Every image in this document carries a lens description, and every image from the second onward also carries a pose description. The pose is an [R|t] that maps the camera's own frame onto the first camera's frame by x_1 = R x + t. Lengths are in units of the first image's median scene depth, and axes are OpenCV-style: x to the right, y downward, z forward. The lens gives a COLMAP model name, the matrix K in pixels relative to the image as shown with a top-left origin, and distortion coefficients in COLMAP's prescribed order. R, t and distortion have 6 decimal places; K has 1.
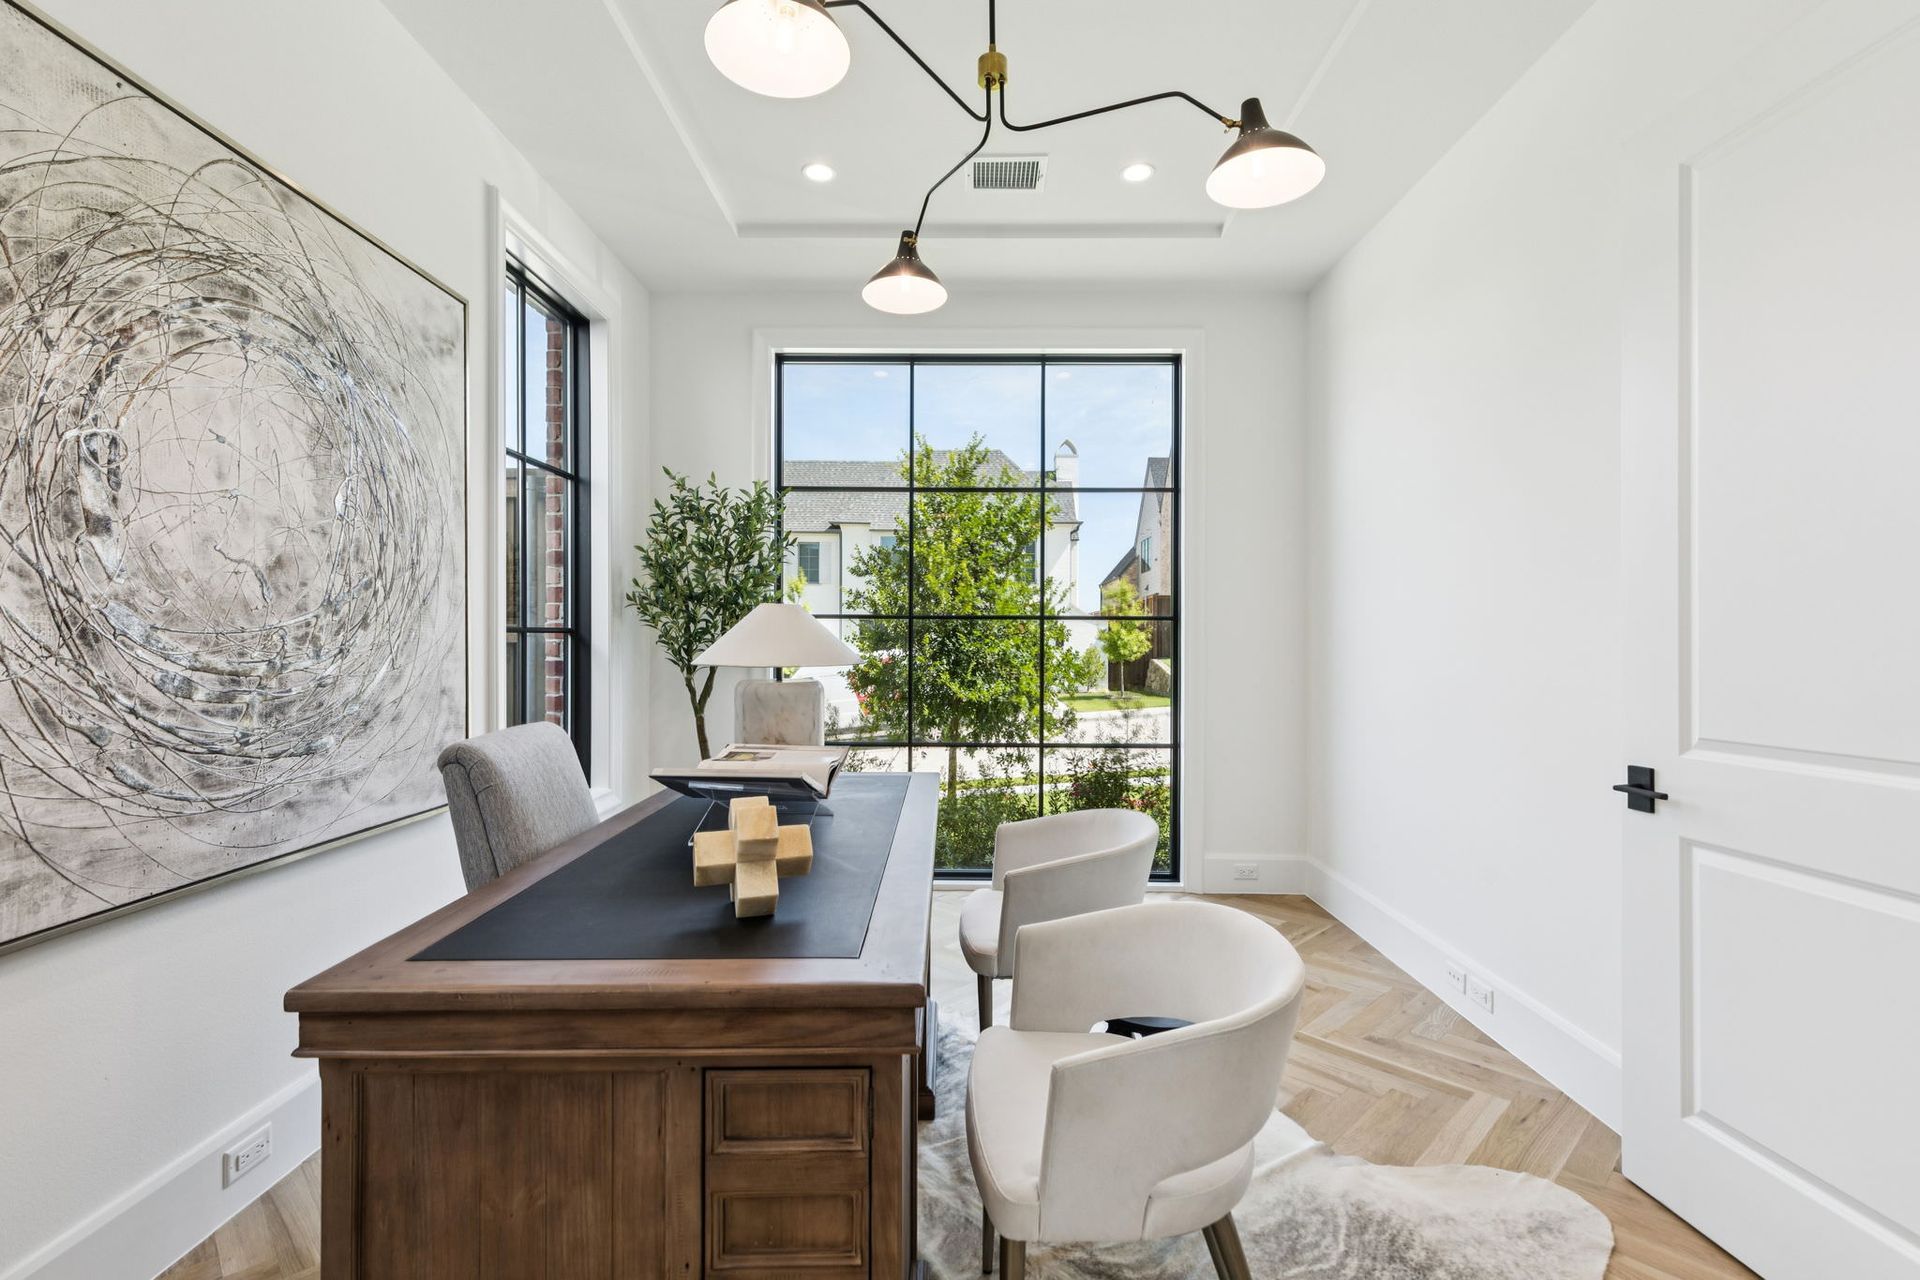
lens RADIAL K [[872.8, 0, 956.5], [0, 872.8, 639.0], [0, 0, 1]] dist [0.008731, -0.001790]
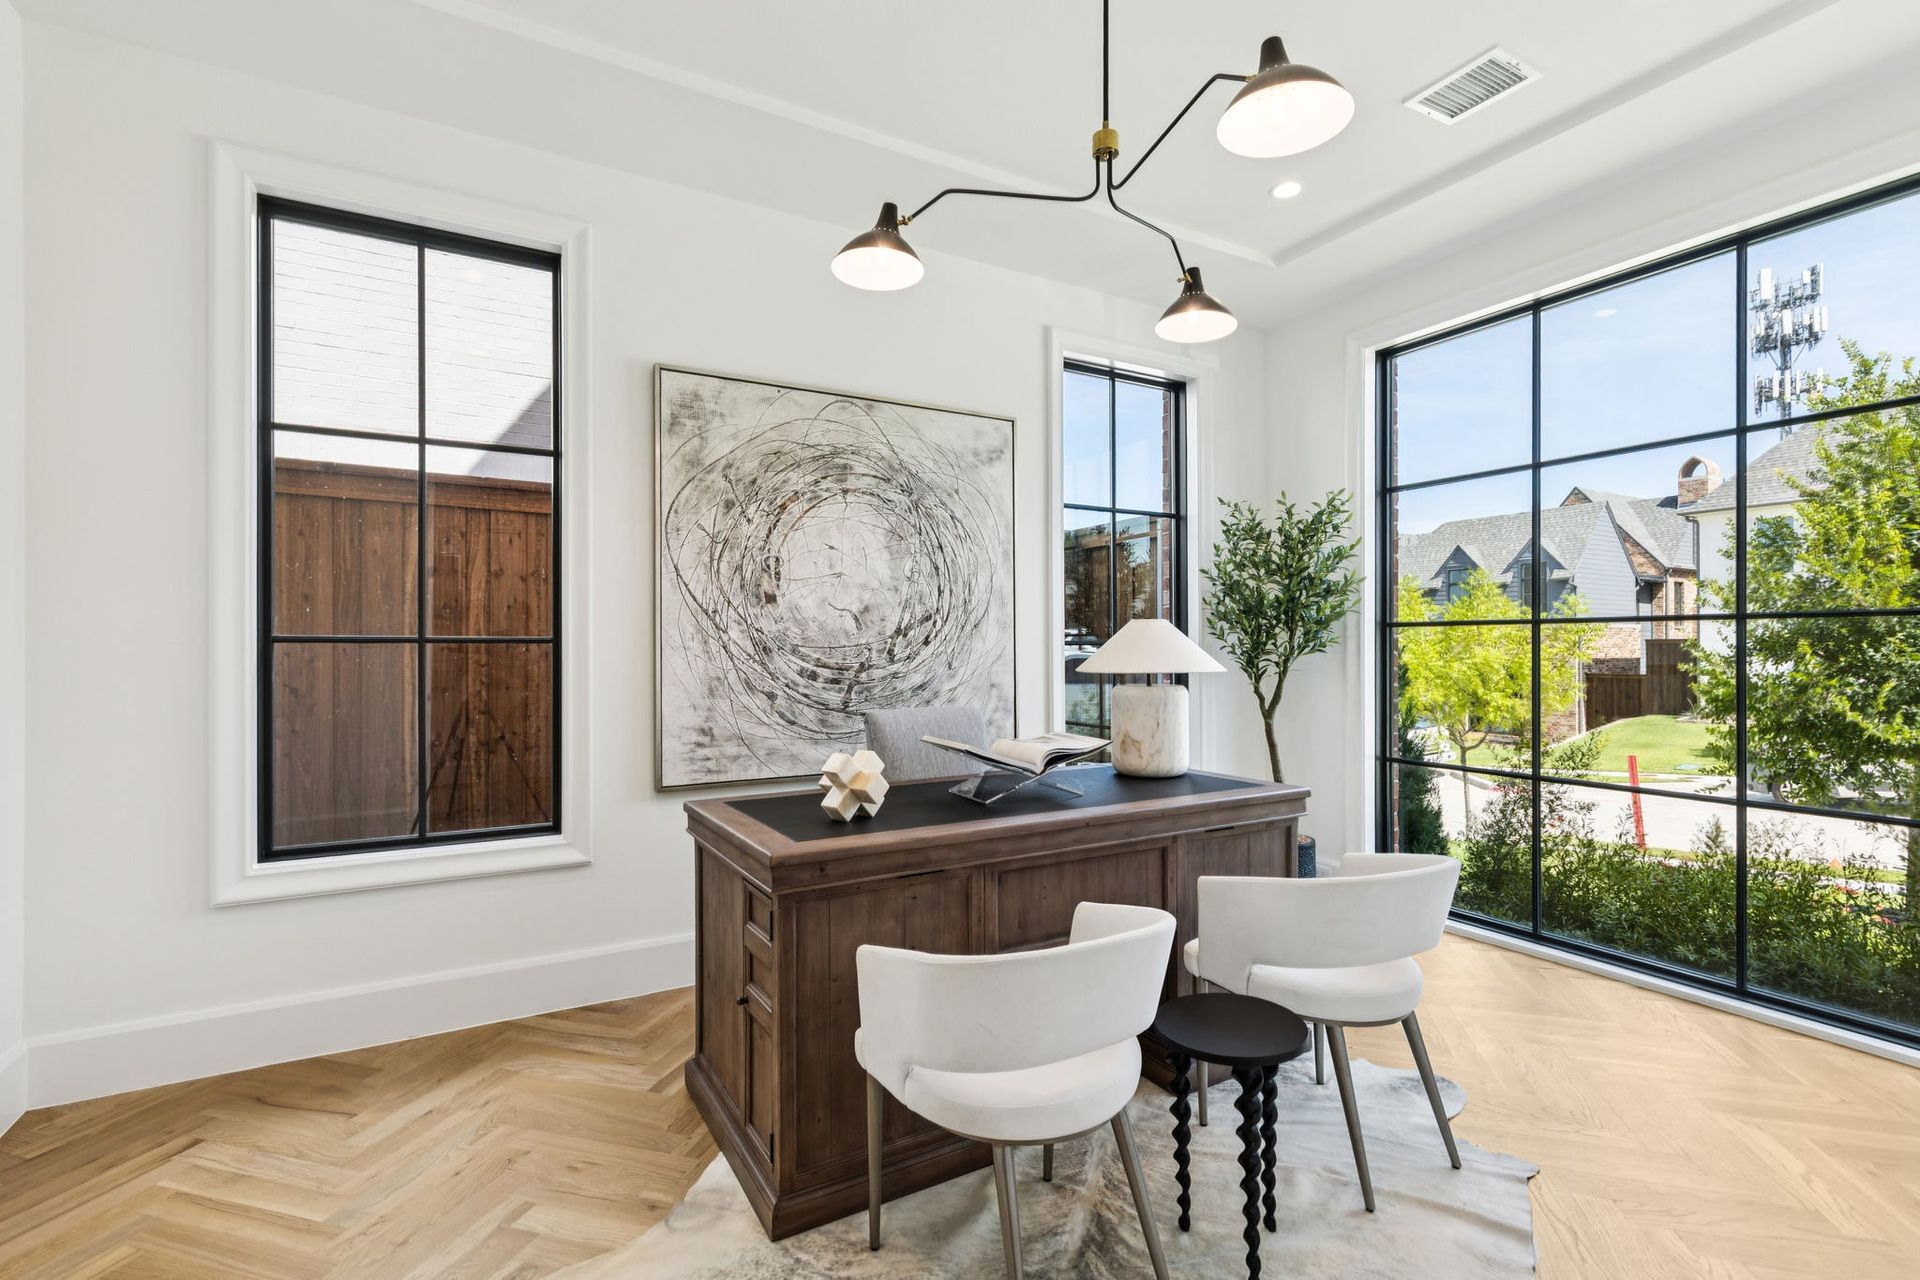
lens RADIAL K [[872.8, 0, 948.9], [0, 872.8, 648.7], [0, 0, 1]] dist [0.008731, -0.001790]
pose [[0.484721, -0.005321, -0.874652, 0.918087], [0.003841, 0.999985, -0.003955, 0.003509], [0.874660, -0.001443, 0.484735, 0.278294]]
